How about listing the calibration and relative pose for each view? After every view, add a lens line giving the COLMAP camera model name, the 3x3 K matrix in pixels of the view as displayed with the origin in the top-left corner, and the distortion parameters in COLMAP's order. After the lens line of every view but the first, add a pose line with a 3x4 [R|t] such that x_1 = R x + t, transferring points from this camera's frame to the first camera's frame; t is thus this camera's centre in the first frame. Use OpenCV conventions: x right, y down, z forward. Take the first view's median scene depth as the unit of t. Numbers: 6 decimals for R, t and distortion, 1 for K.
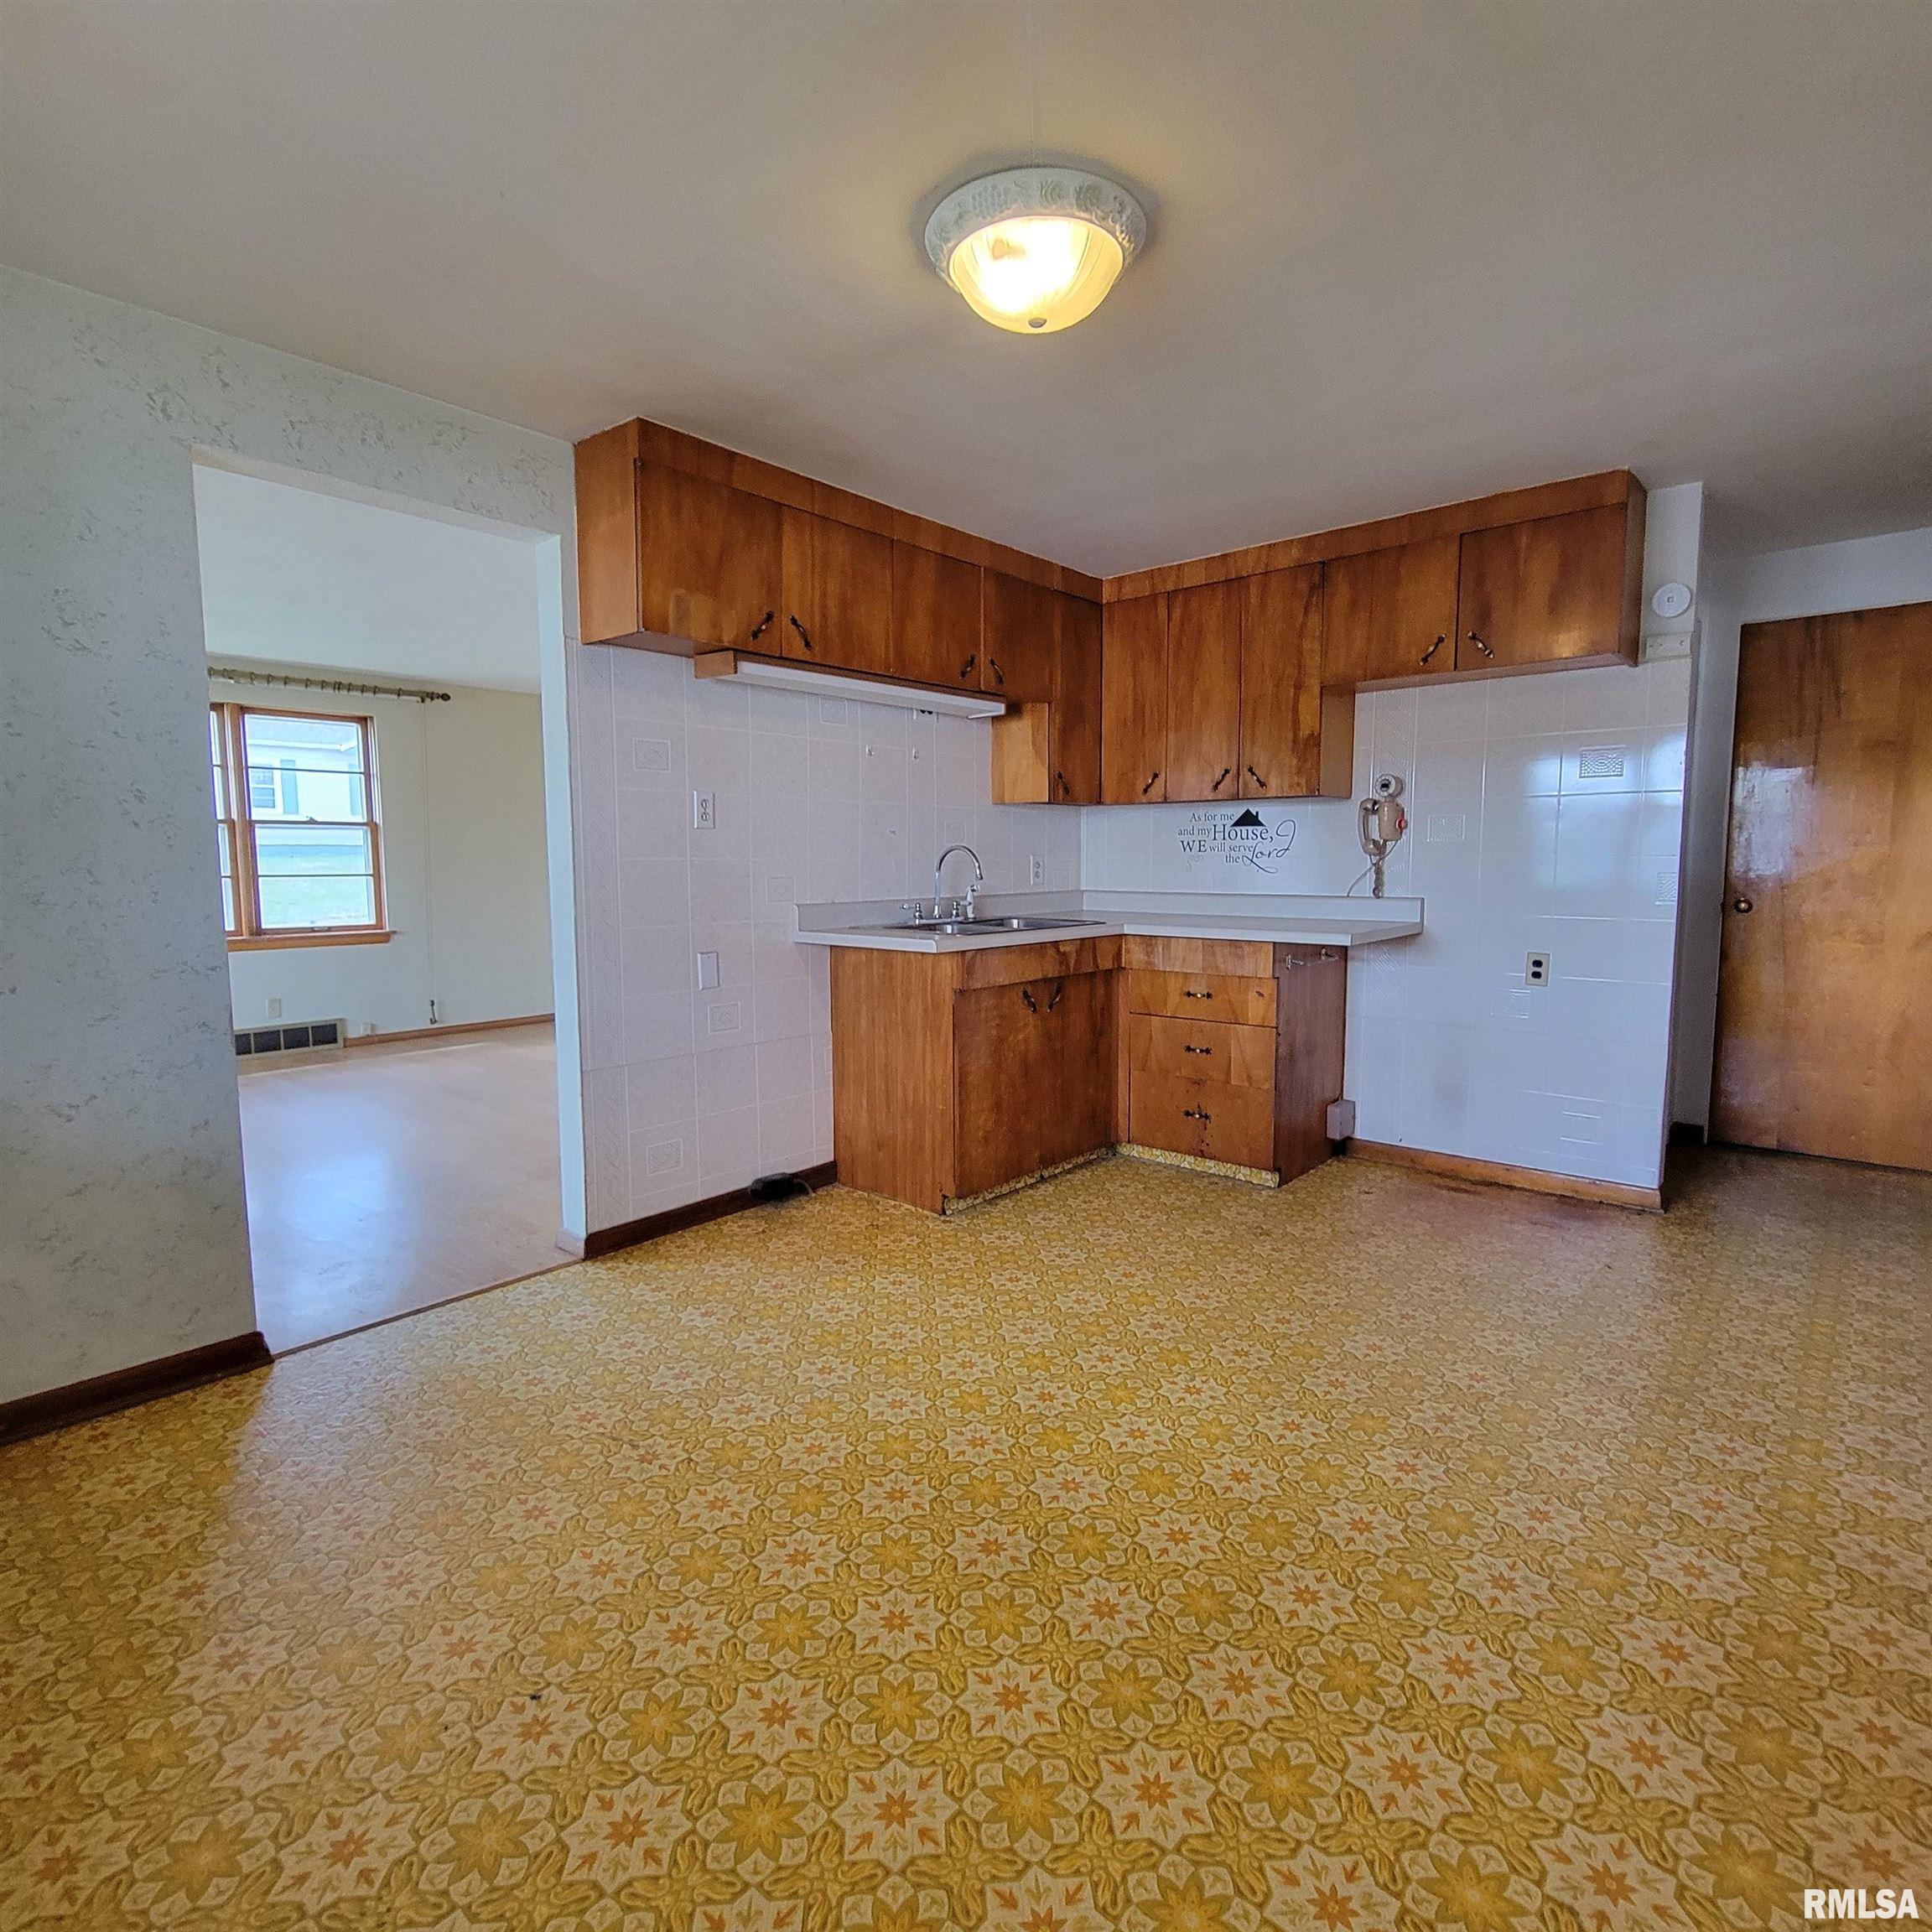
lens RADIAL K [[1048.2, 0, 979.3], [0, 1048.2, 964.6], [0, 0, 1]] dist [0.000180, 0.000032]
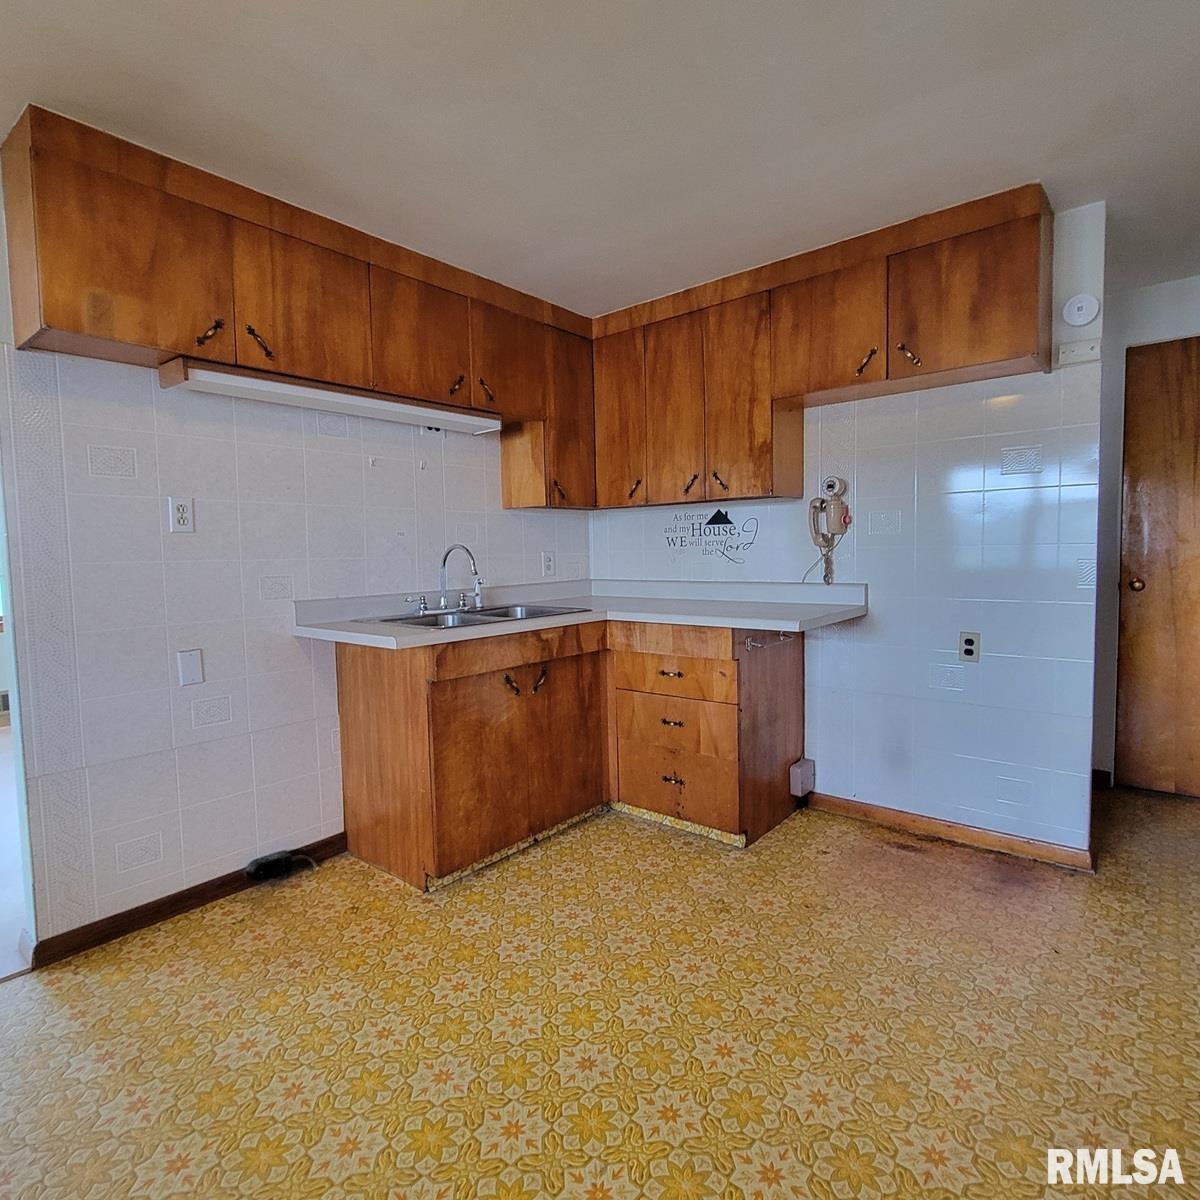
lens RADIAL K [[680.7, 0, 609.4], [0, 680.7, 595.6], [0, 0, 1]] dist [-0.001436, 0.000021]
pose [[0.999541, -0.017887, 0.024440, 0.132701], [0.018752, 0.999189, -0.035642, -0.031514], [-0.023783, 0.036084, 0.999066, 0.283849]]
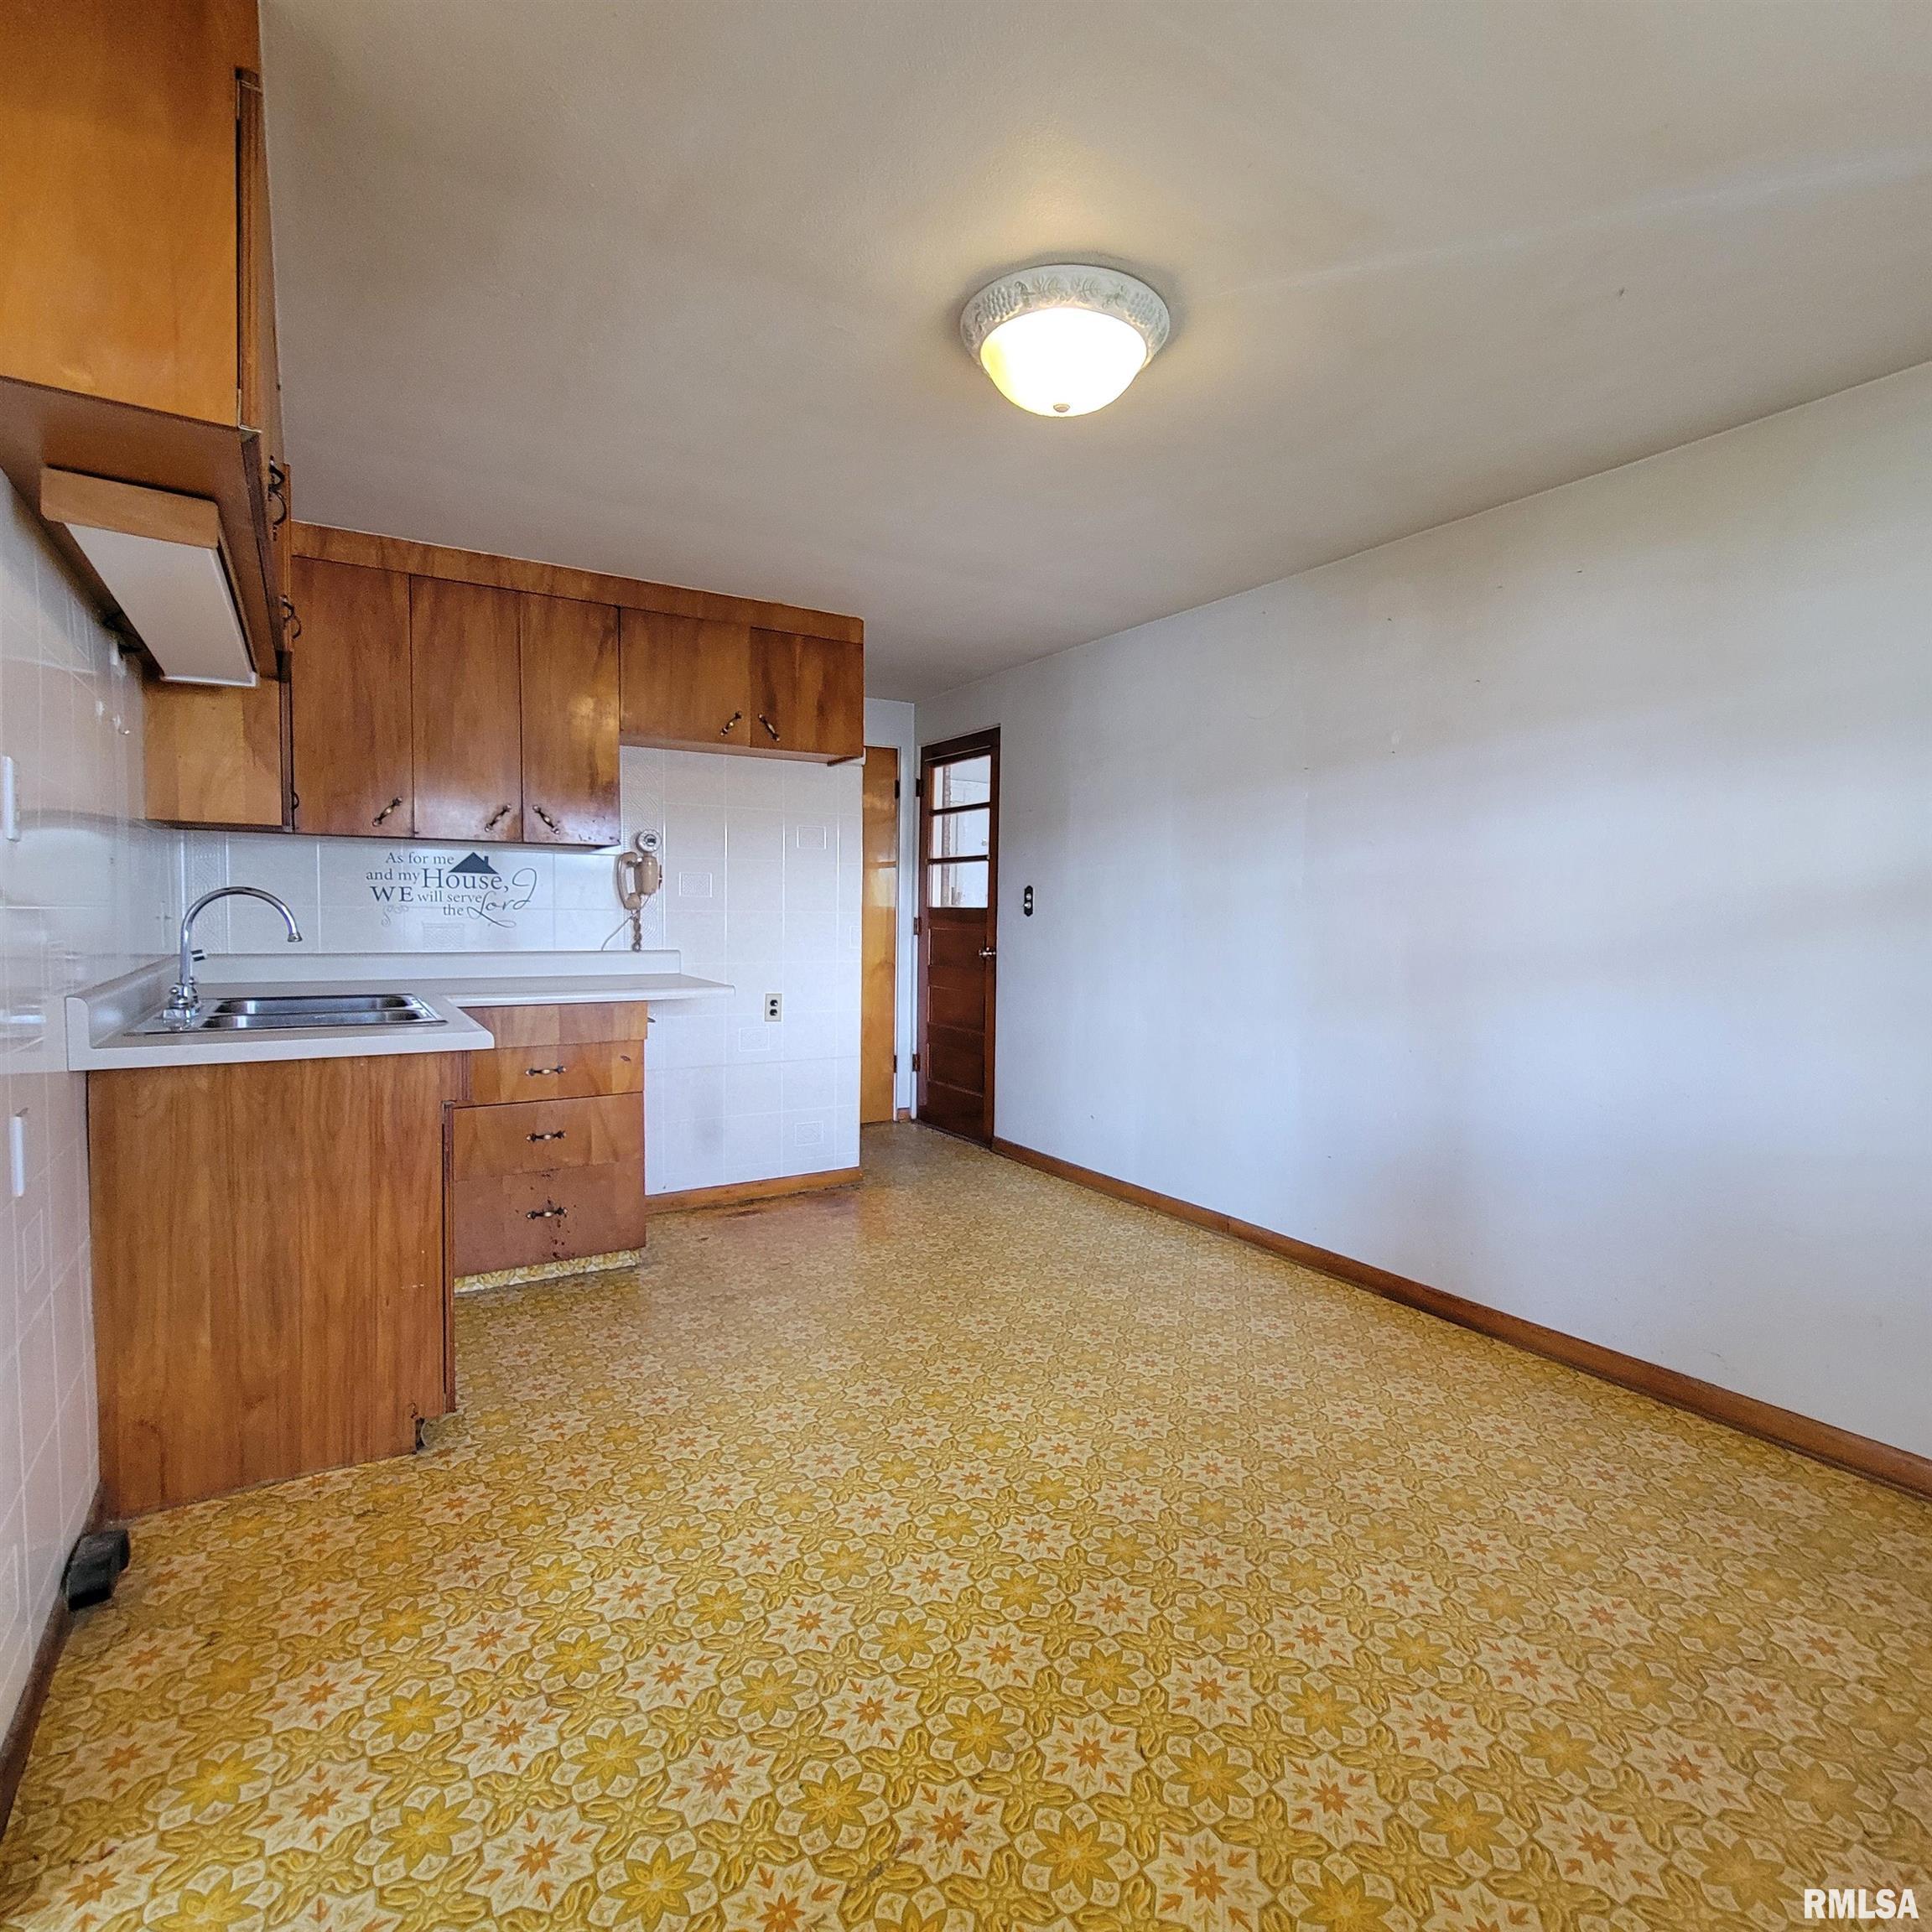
lens RADIAL K [[1052.5, 0, 978.3], [0, 1052.5, 961.5], [0, 0, 1]] dist [0.000423, -0.000599]
pose [[0.293094, -0.038747, 0.955298, -0.525165], [0.085662, 0.996224, 0.014125, -0.043631], [-0.952238, 0.077693, 0.295307, 0.427713]]
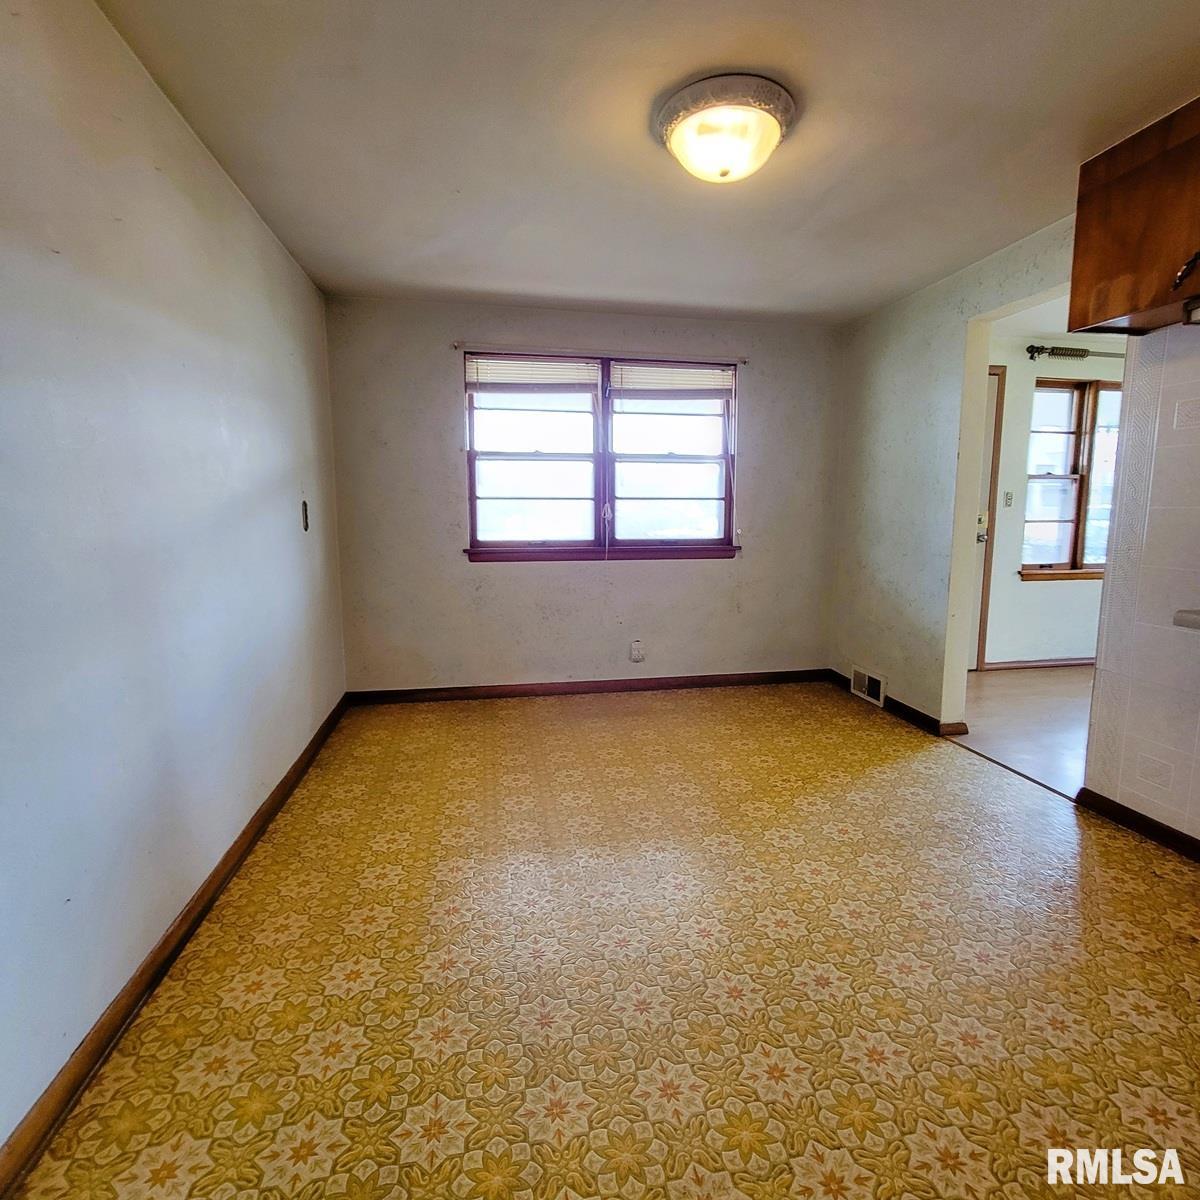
lens RADIAL K [[657.1, 0, 604.7], [0, 657.1, 598.0], [0, 0, 1]] dist [-0.000391, -0.000727]
pose [[-0.619199, 0.109848, -0.777513, 0.537490], [-0.079090, 0.976407, 0.200934, -0.084842], [0.781241, 0.185911, -0.595902, 0.830900]]
